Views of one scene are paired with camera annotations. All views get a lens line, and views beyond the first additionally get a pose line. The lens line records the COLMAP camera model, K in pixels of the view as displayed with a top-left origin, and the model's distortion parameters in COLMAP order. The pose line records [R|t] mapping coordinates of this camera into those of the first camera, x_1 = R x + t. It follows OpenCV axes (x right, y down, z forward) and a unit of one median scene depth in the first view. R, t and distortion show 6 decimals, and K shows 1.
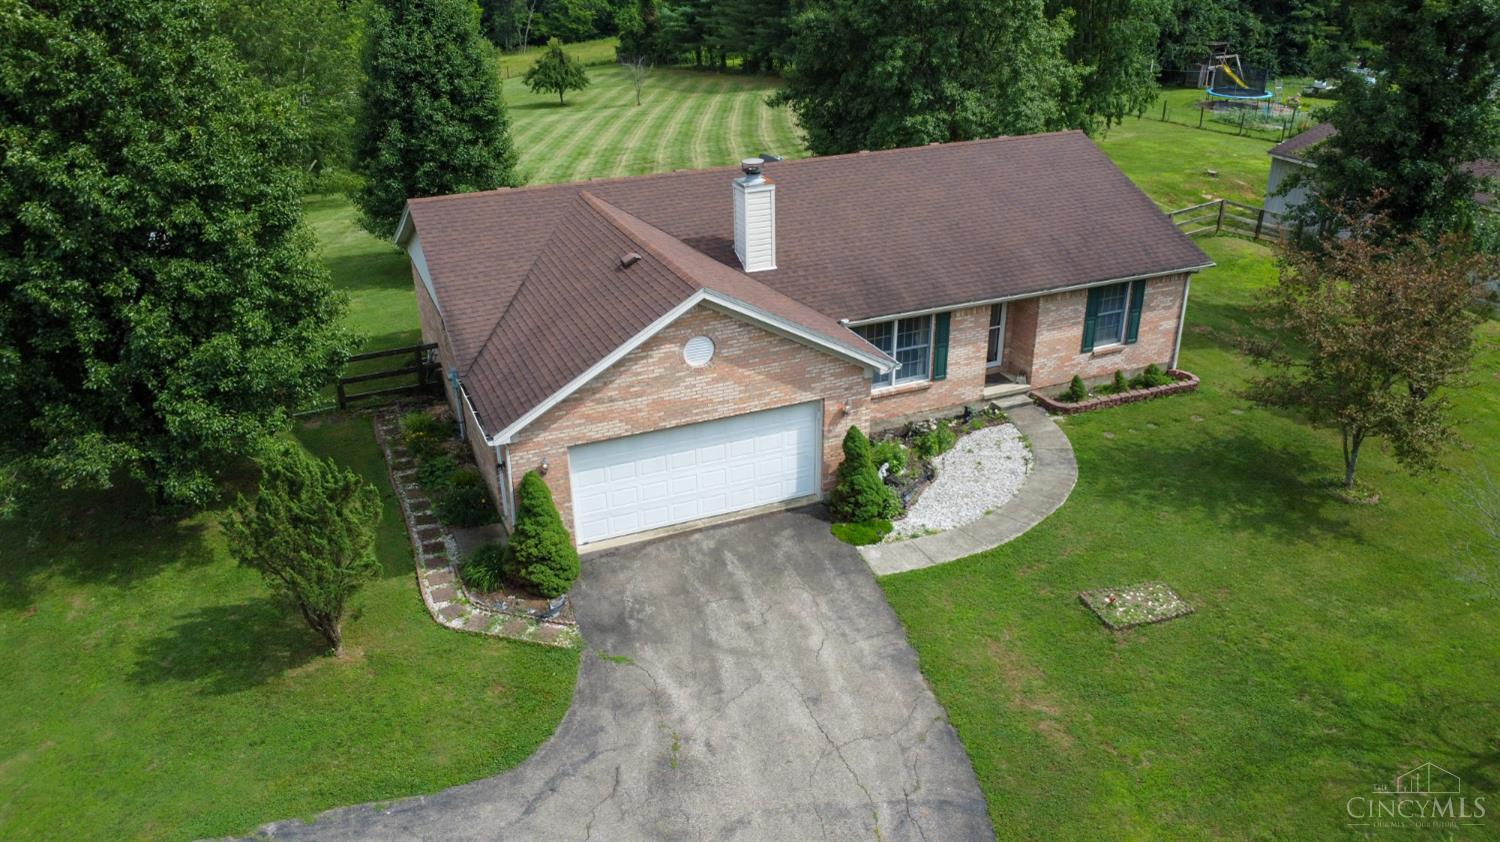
lens RADIAL K [[1093.1, 0, 750.5], [0, 1093.1, 428.7], [0, 0, 1]] dist [-0.024805, -0.013855]
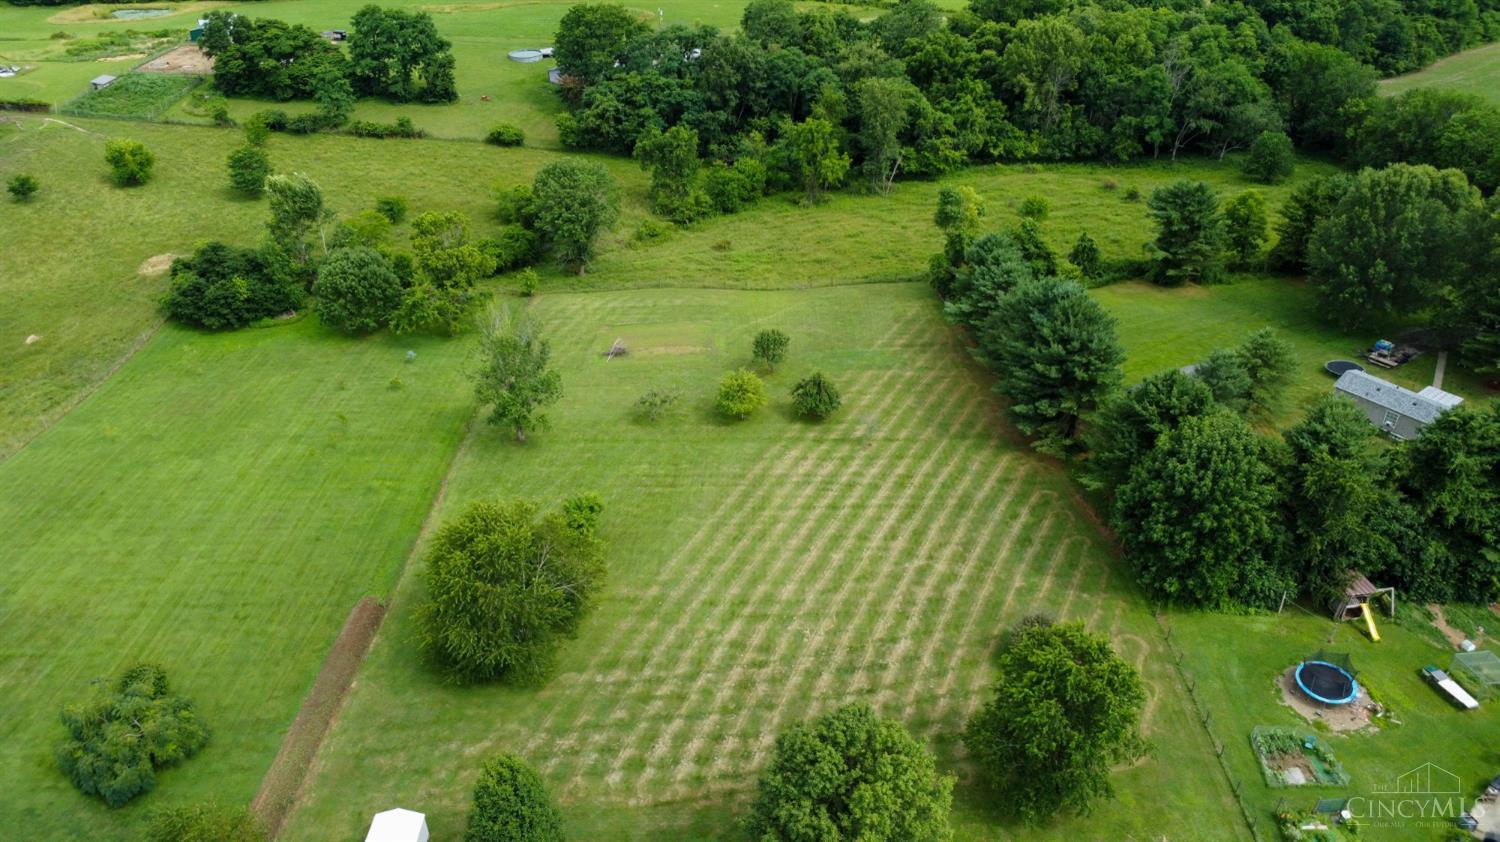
lens RADIAL K [[1093.1, 0, 746.0], [0, 1093.1, 417.1], [0, 0, 1]] dist [-0.024805, -0.013855]
pose [[0.905948, 0.230263, -0.355299, 0.937150], [-0.188919, 0.970854, 0.147484, -2.311924], [0.378904, -0.066490, 0.923044, -0.748320]]
